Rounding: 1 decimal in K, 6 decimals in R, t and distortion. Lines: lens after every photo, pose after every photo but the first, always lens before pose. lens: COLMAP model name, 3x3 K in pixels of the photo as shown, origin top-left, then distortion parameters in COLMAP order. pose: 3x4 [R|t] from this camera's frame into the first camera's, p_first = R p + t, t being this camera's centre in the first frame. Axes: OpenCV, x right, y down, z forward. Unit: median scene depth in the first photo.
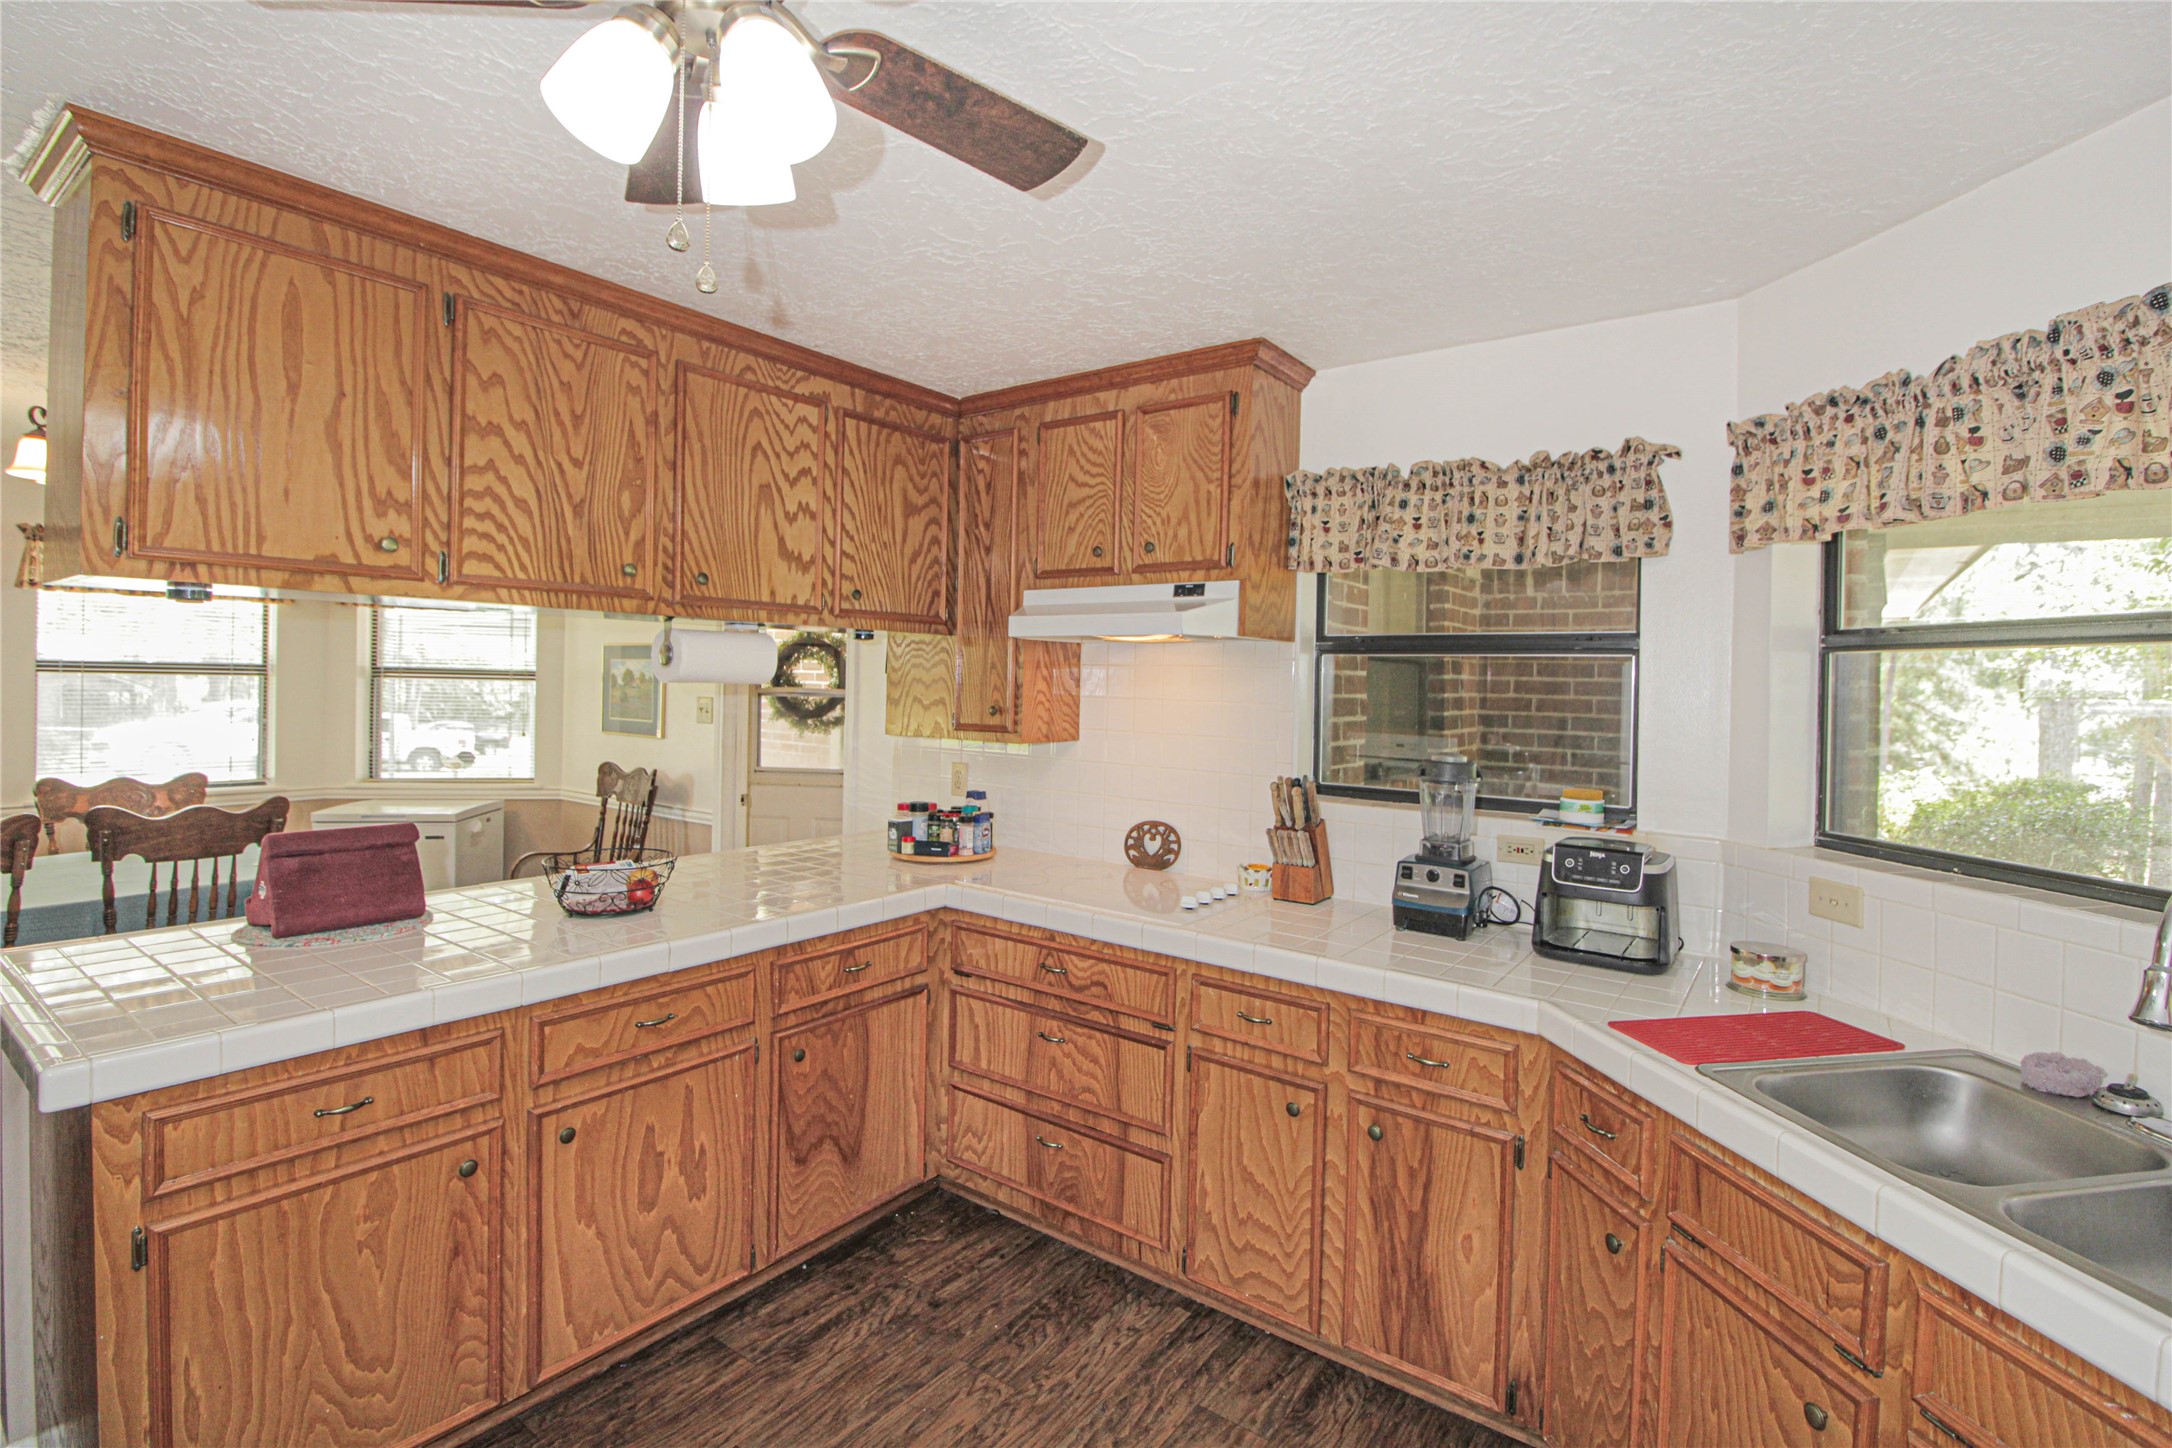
lens RADIAL K [[1026.0, 0, 1056.2], [0, 1026.0, 688.7], [0, 0, 1]] dist [-0.000543, -0.000192]
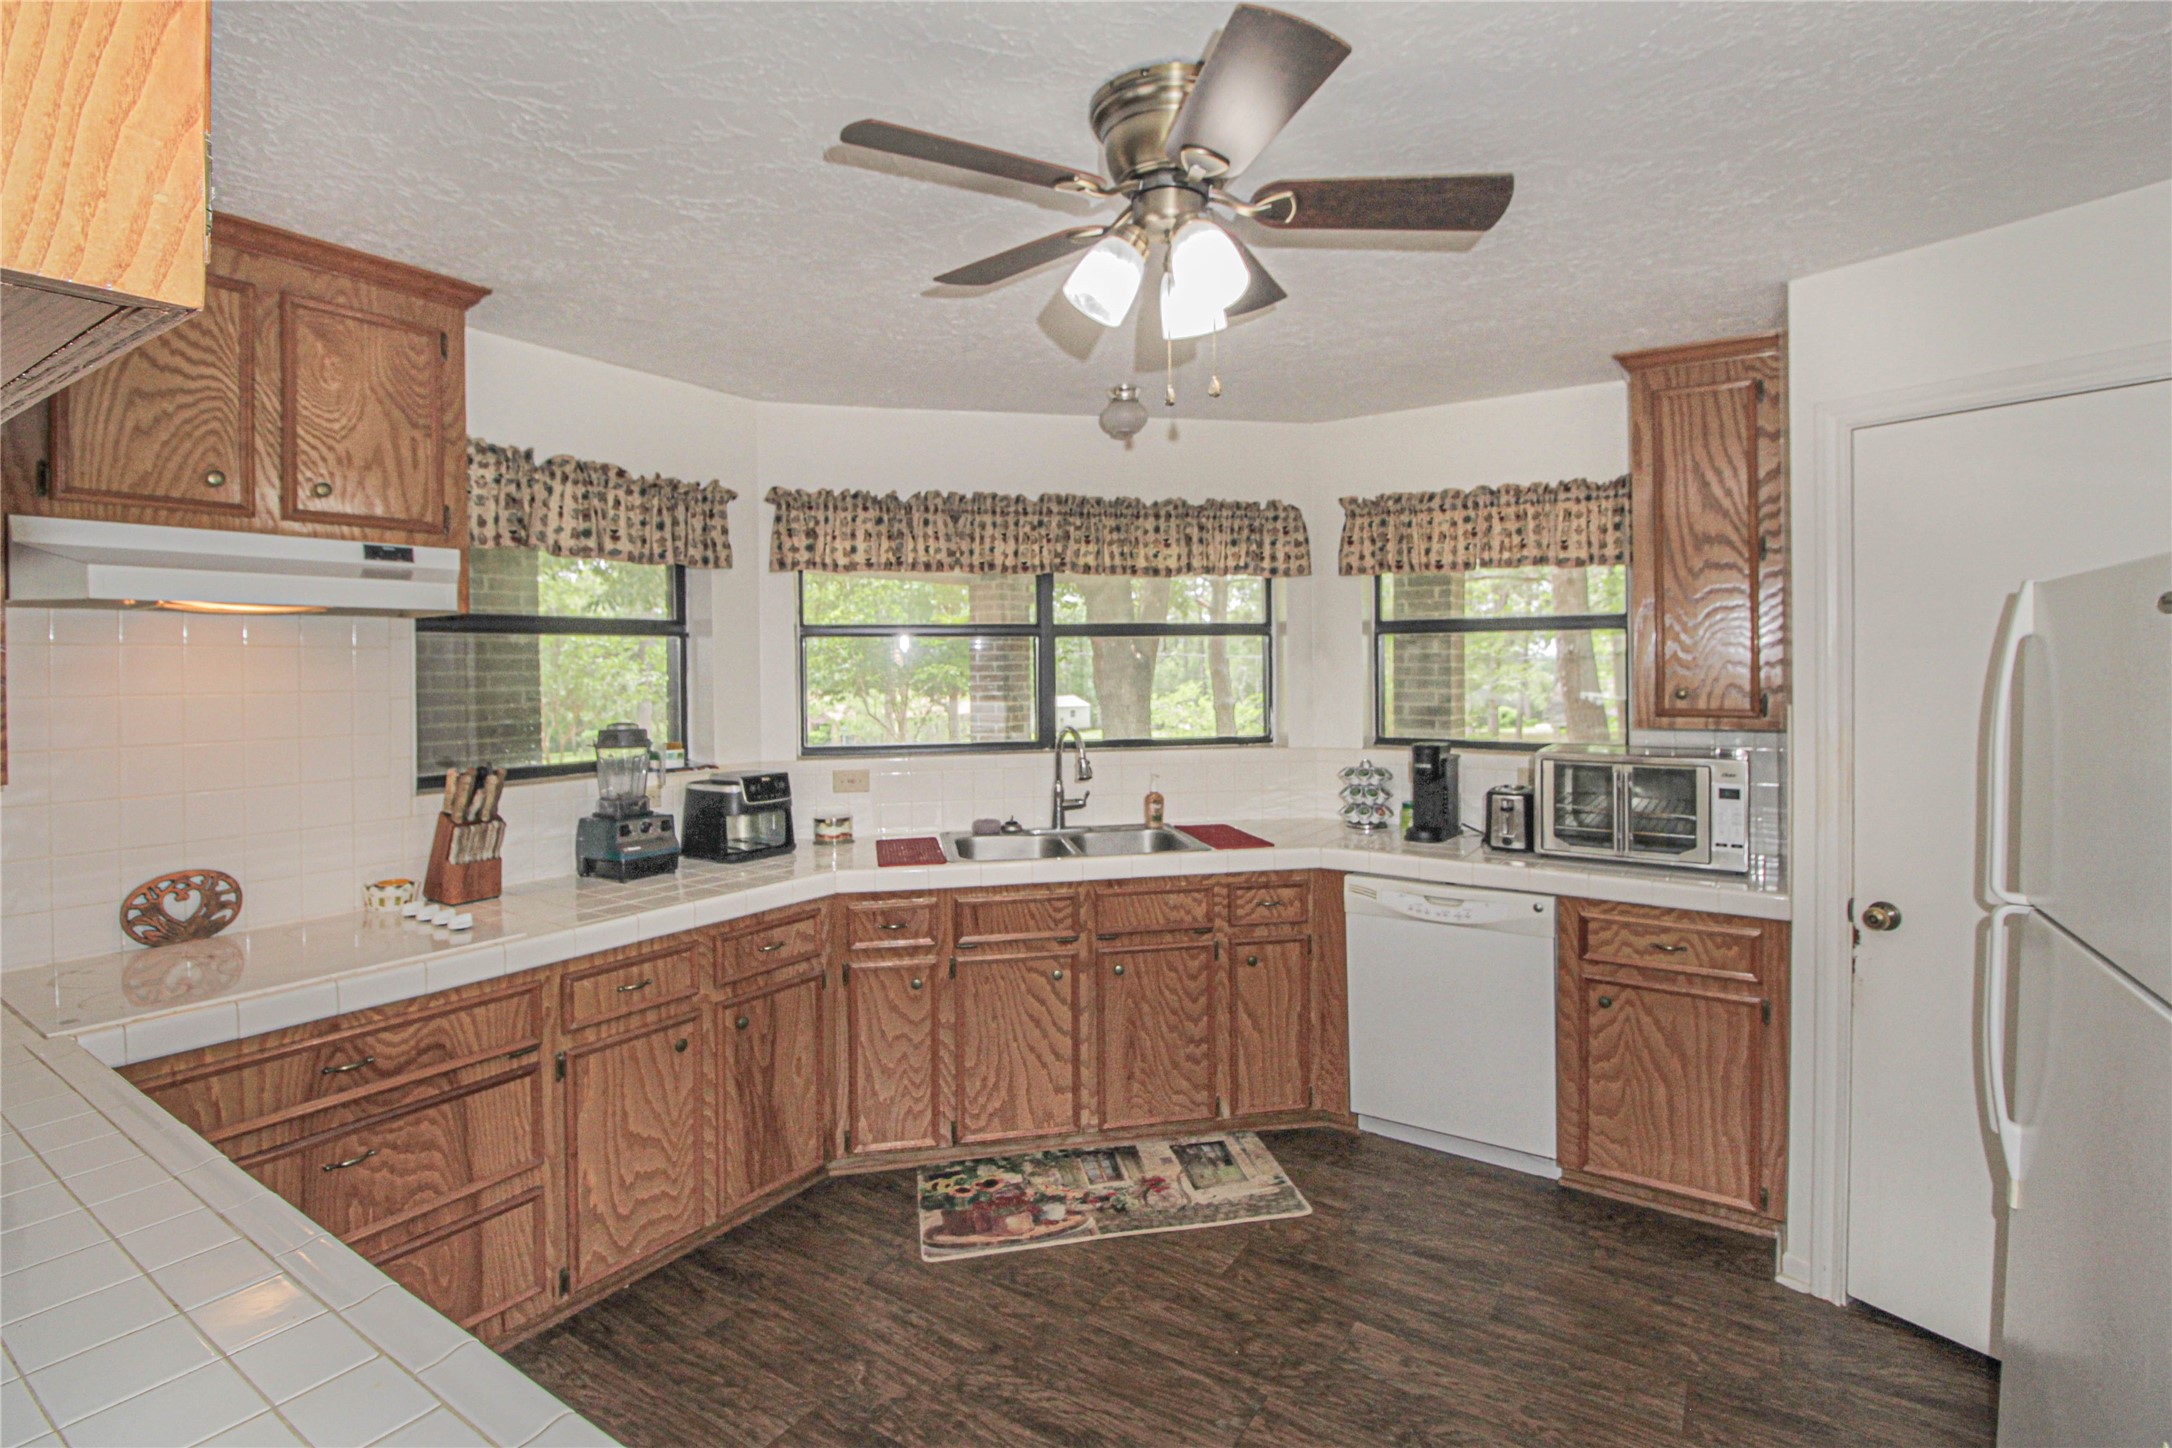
lens RADIAL K [[1065.0, 0, 1109.9], [0, 1065.0, 671.2], [0, 0, 1]] dist [-0.002221, -0.000717]
pose [[-0.092584, -0.028397, 0.995300, -0.819225], [0.015749, 0.999426, 0.029979, -0.020440], [-0.995580, 0.018450, -0.092083, 0.546791]]
